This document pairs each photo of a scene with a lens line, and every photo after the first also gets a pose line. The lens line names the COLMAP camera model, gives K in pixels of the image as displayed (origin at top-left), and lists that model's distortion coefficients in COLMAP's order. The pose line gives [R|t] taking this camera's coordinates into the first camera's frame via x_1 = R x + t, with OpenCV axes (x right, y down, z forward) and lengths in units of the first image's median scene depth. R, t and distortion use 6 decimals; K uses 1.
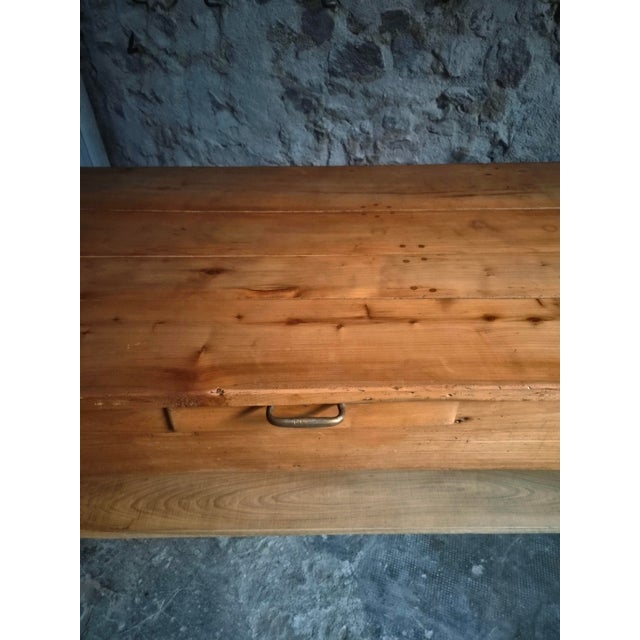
lens RADIAL K [[437.3, 0, 324.6], [0, 437.3, 318.6], [0, 0, 1]] dist [0.051968, -0.044215]
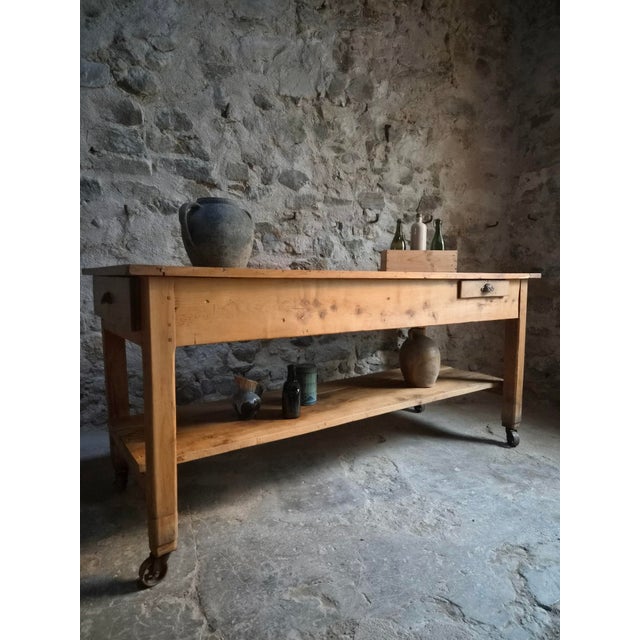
lens RADIAL K [[432.5, 0, 322.3], [0, 432.5, 322.5], [0, 0, 1]] dist [0.062987, -0.050338]
pose [[0.684763, -0.060264, 0.726270, -0.943718], [0.425039, 0.842550, -0.330835, 0.334648], [-0.591981, 0.535236, 0.602562, -0.009721]]
